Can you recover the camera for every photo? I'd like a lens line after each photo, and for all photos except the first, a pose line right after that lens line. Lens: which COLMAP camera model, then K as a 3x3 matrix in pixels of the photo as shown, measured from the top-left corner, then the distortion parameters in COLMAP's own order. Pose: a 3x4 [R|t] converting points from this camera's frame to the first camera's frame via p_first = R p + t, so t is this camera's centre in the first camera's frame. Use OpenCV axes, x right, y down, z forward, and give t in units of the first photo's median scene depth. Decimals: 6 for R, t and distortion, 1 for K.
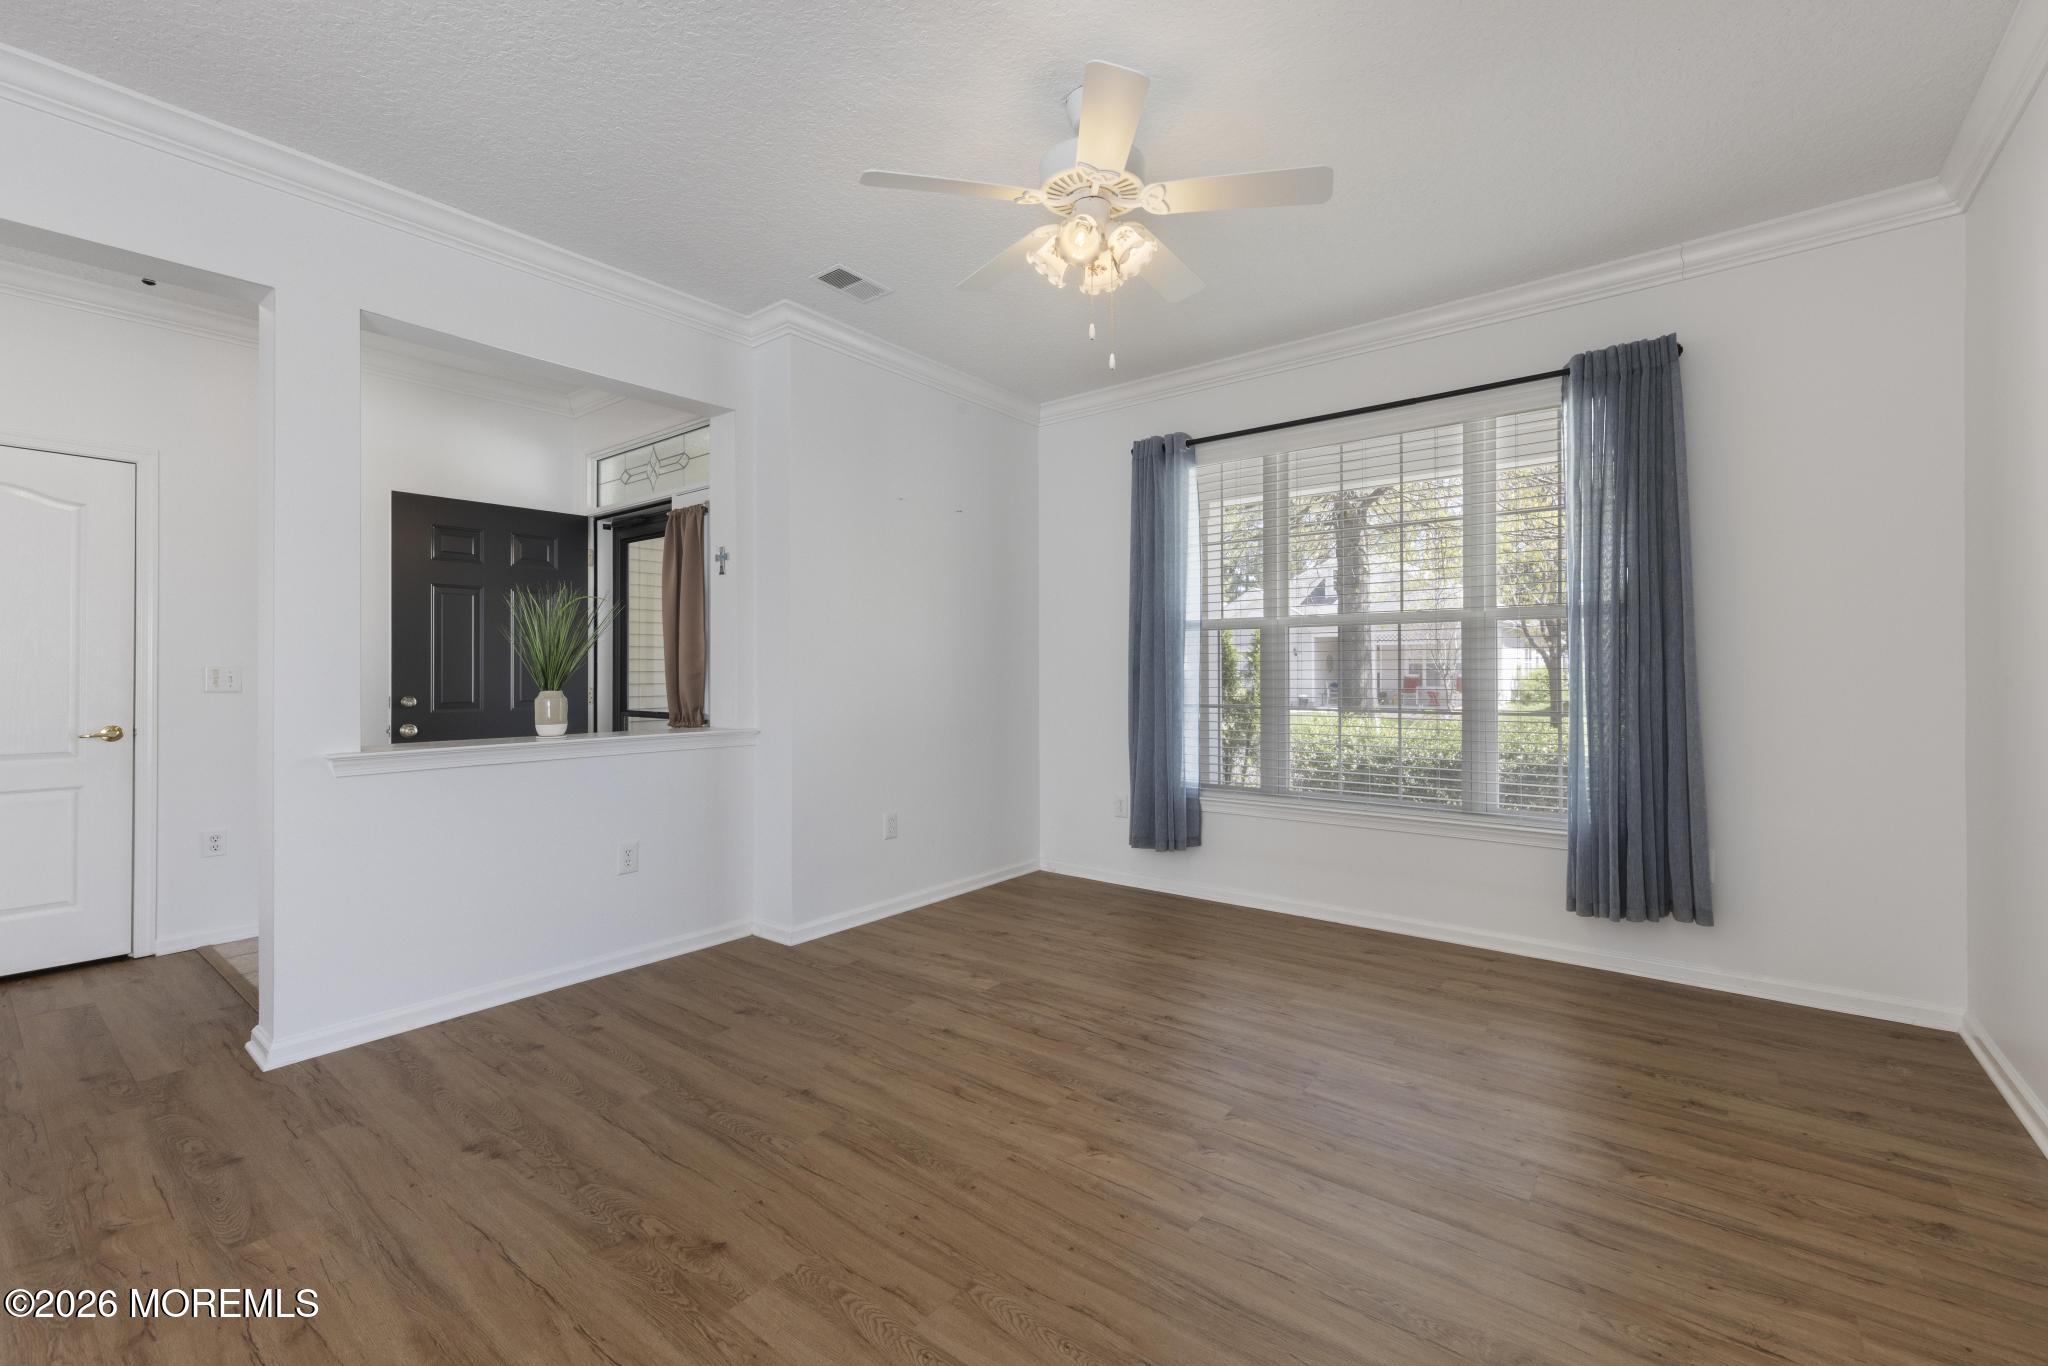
lens RADIAL K [[847.0, 0, 1050.3], [0, 847.0, 672.3], [0, 0, 1]] dist [-0.003022, 0.000237]
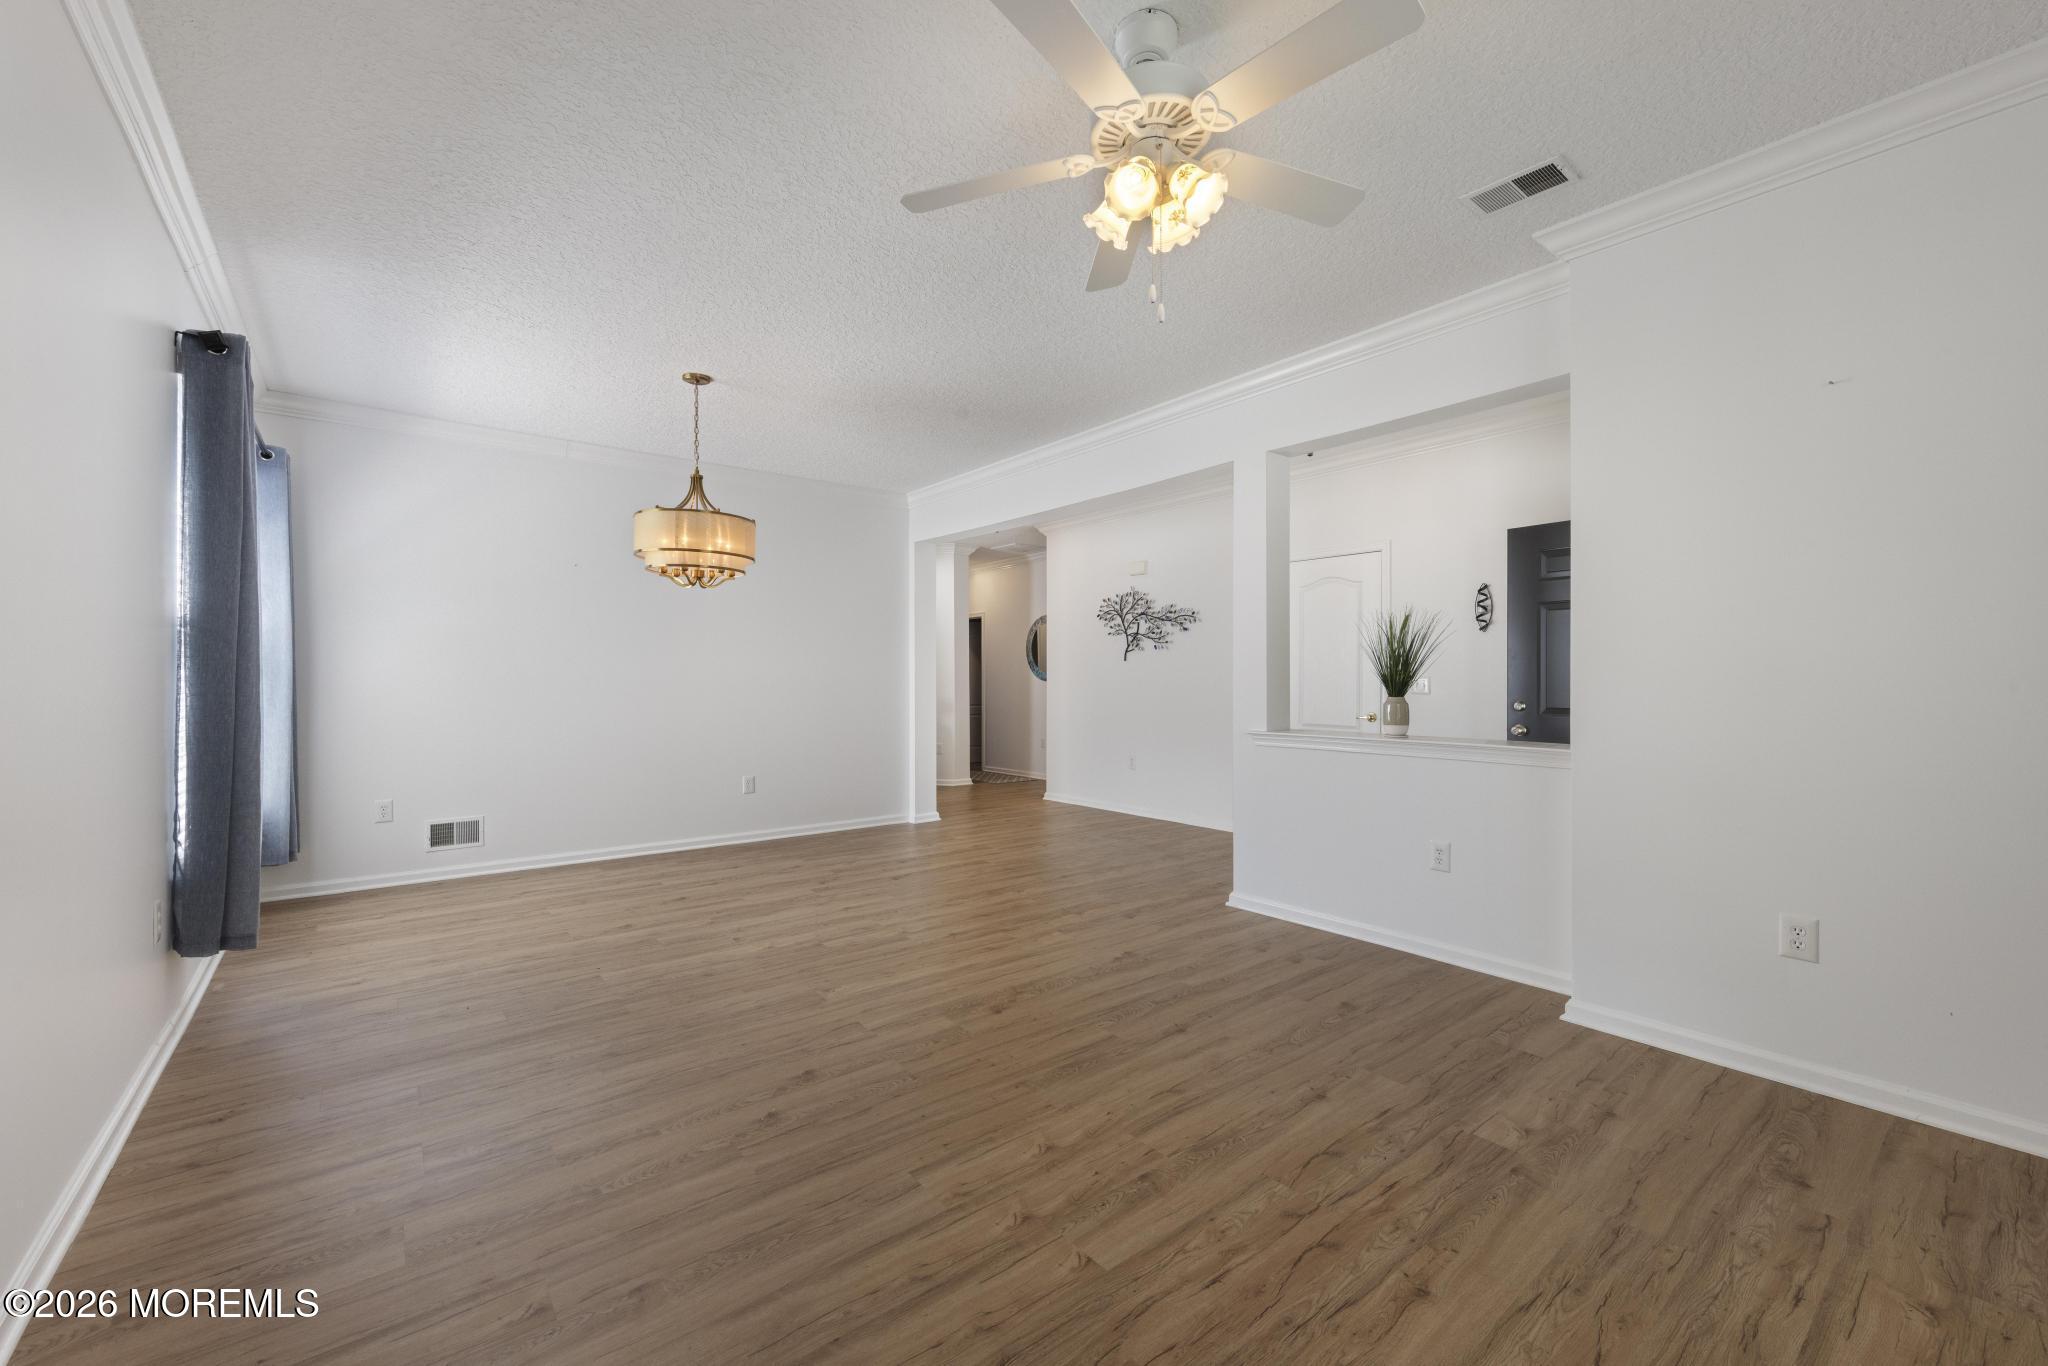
lens RADIAL K [[831.3, 0, 1027.1], [0, 831.3, 677.6], [0, 0, 1]] dist [0.001517, 0.000124]
pose [[-0.245764, -0.000240, -0.969330, 0.885645], [-0.001325, 0.999999, 0.000088, -0.005228], [0.969329, 0.001306, -0.245764, 1.046117]]
